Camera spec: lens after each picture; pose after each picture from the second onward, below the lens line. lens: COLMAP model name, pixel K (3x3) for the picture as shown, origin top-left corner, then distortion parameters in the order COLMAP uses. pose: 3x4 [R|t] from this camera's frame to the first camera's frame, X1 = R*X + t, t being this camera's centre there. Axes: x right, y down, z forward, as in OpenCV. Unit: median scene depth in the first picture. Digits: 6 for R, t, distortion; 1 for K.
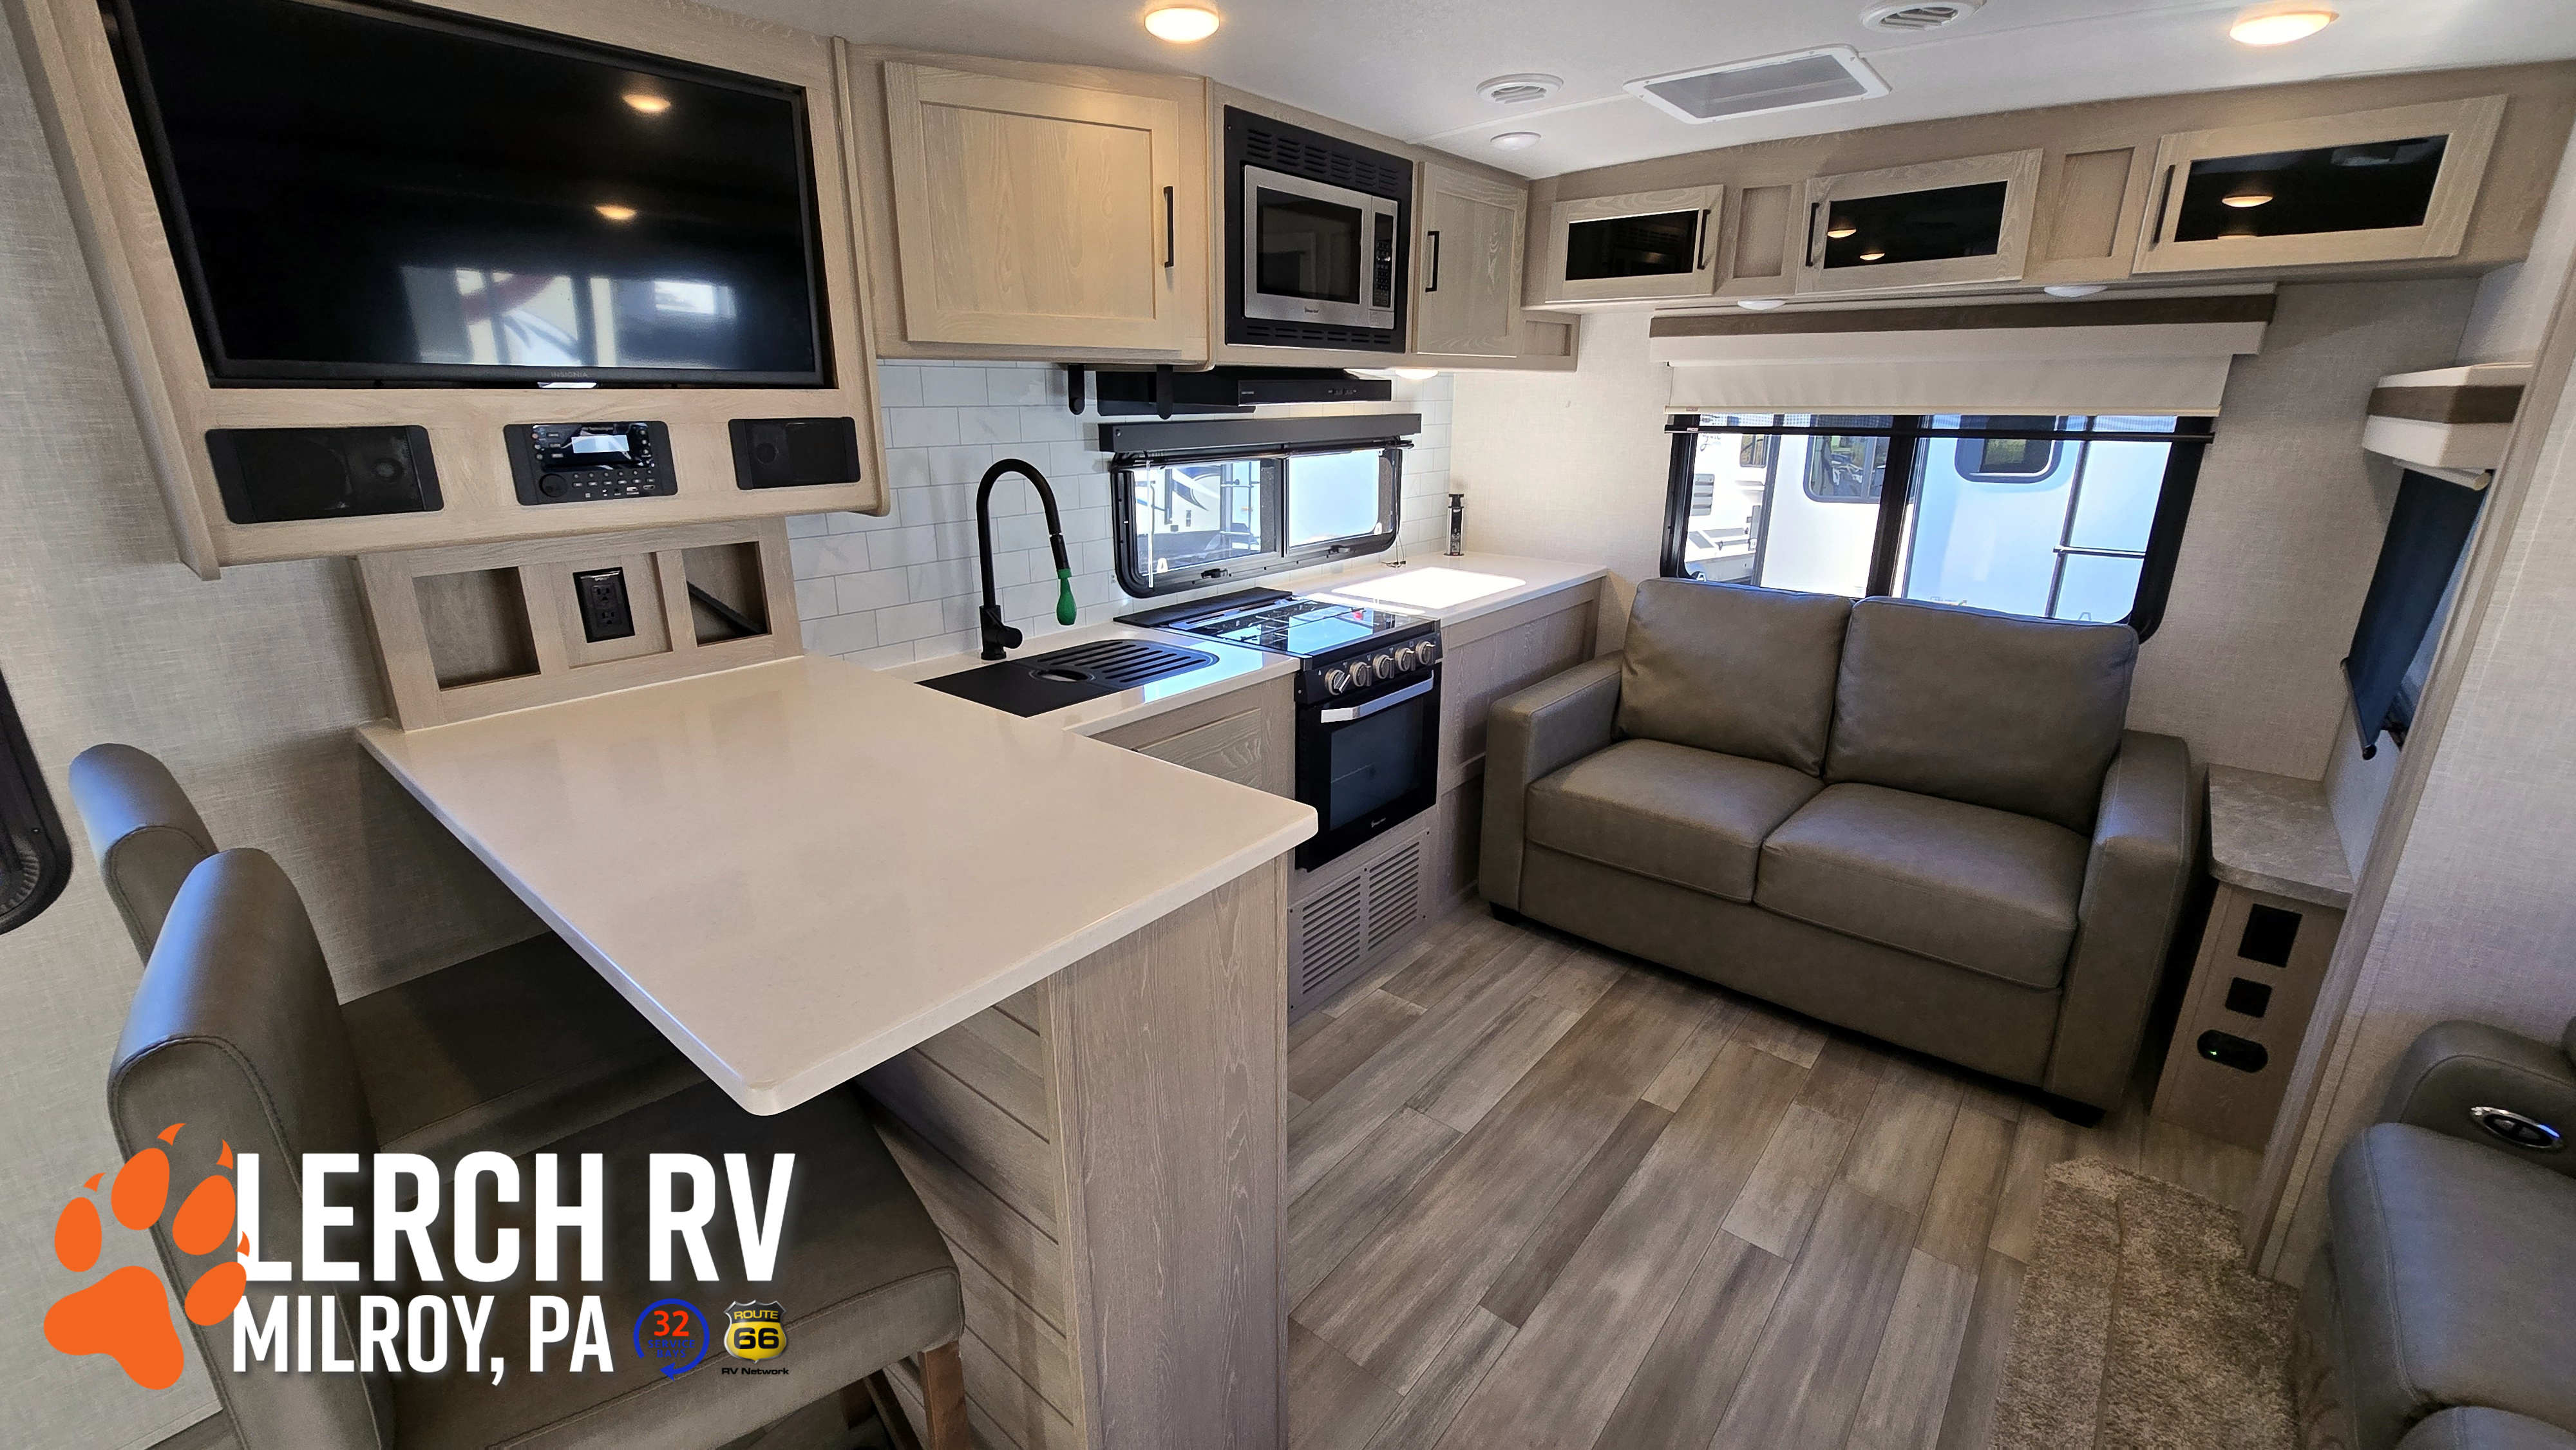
lens RADIAL K [[1052.9, 0, 1292.9], [0, 1052.9, 702.8], [0, 0, 1]] dist [-0.002112, -0.000276]
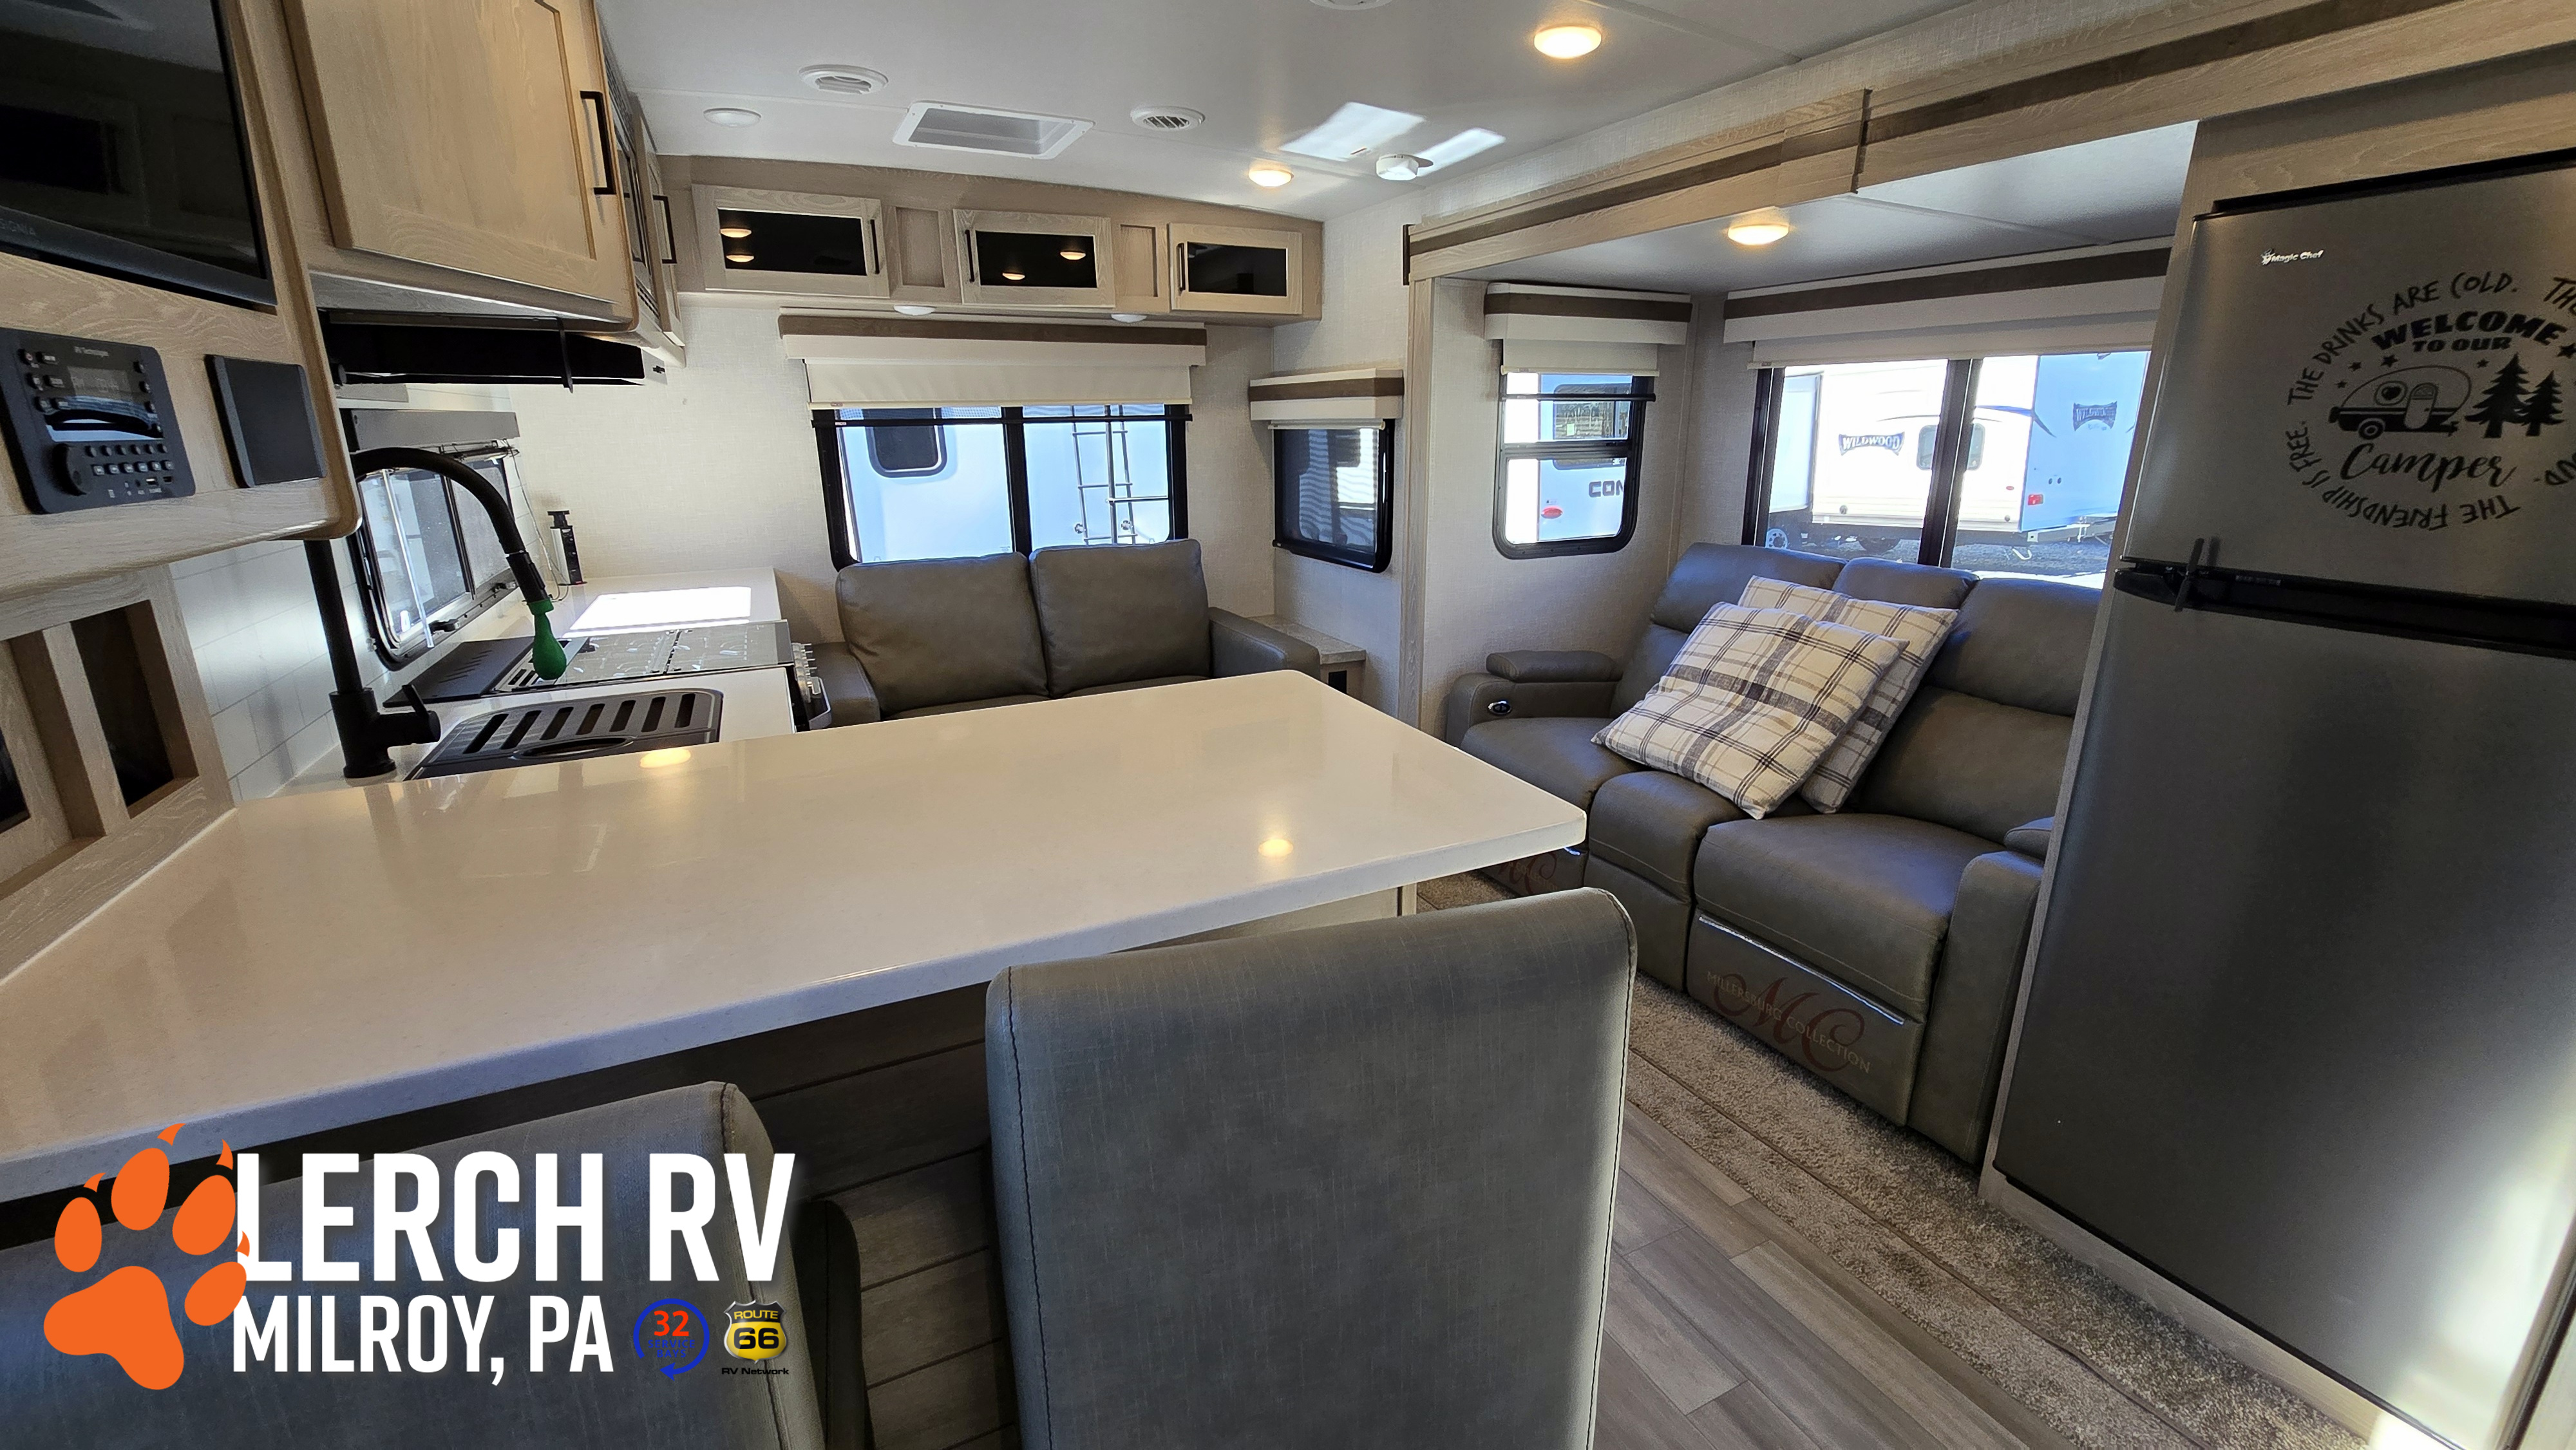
lens RADIAL K [[1052.9, 0, 1292.4], [0, 1052.9, 697.6], [0, 0, 1]] dist [-0.002112, -0.000276]
pose [[0.407074, -0.239835, 0.881346, -0.597266], [0.270964, 0.953184, 0.134232, -0.020083], [-0.872278, 0.184171, 0.453003, 0.231263]]
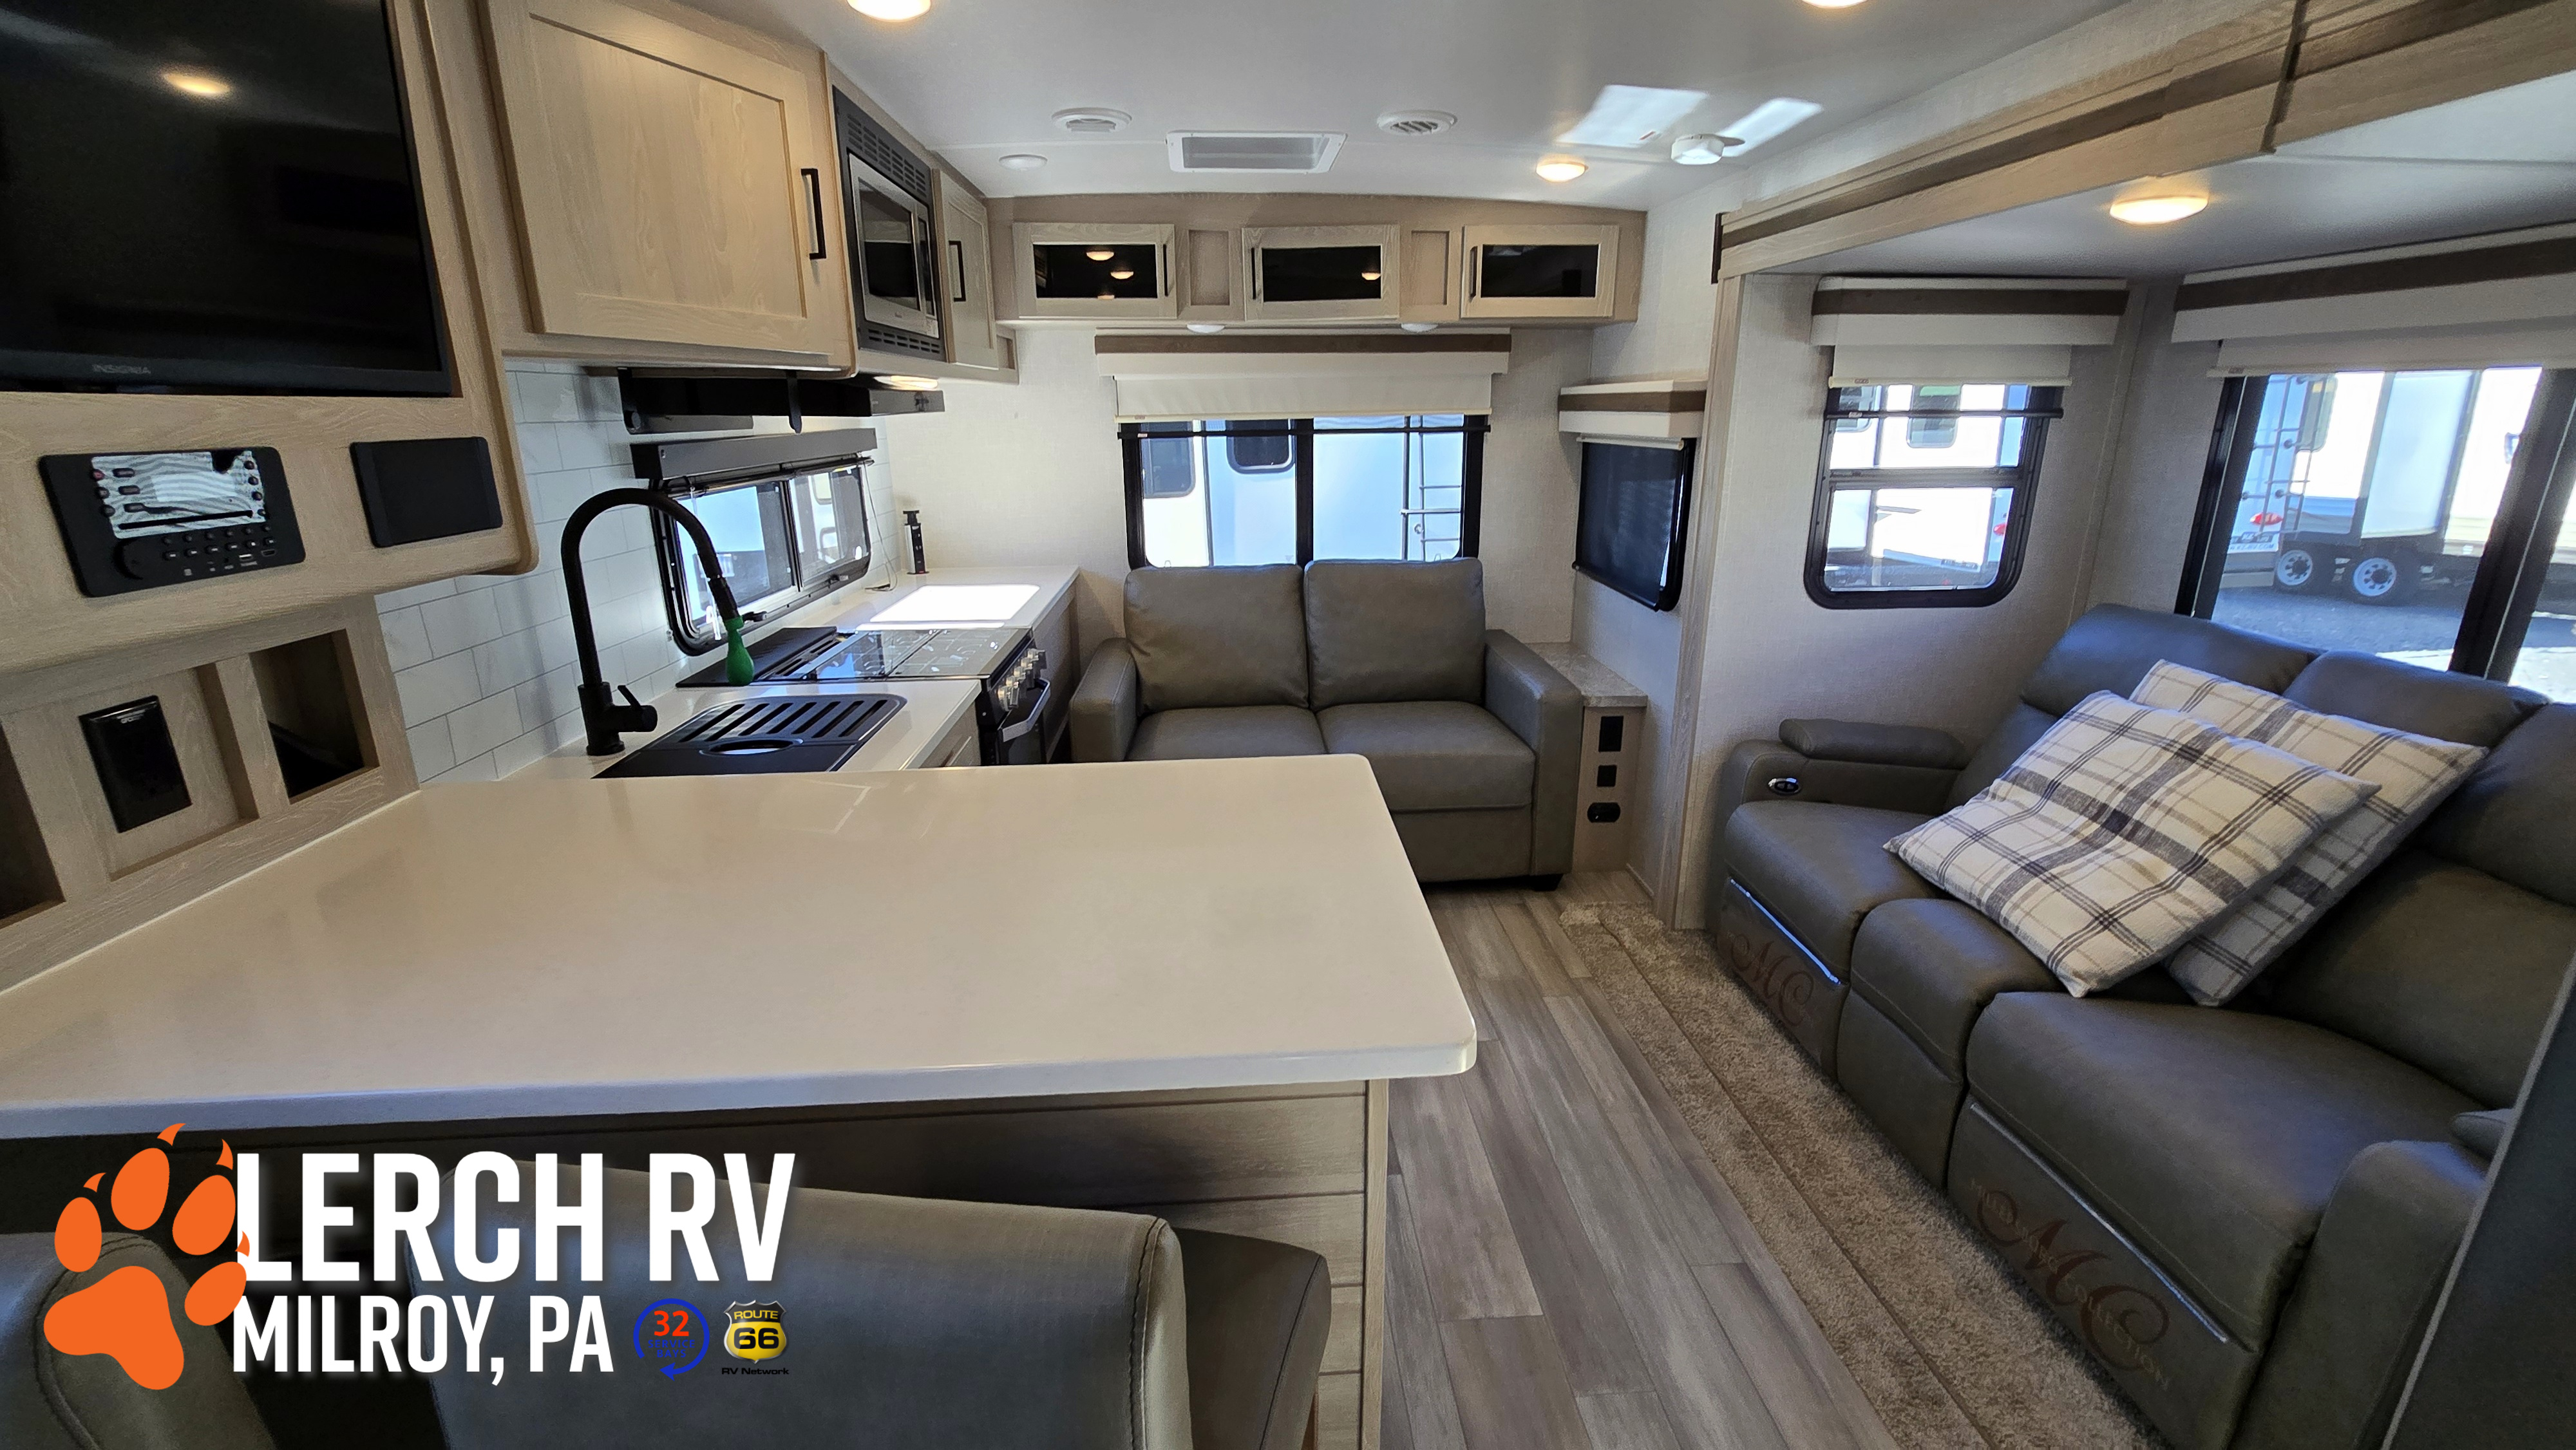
lens RADIAL K [[1052.9, 0, 1287.4], [0, 1052.9, 700.6], [0, 0, 1]] dist [-0.002112, -0.000276]
pose [[0.727786, -0.193561, 0.657922, -0.417244], [0.206674, 0.976647, 0.058710, -0.021292], [-0.653921, 0.093247, 0.750794, 0.101591]]
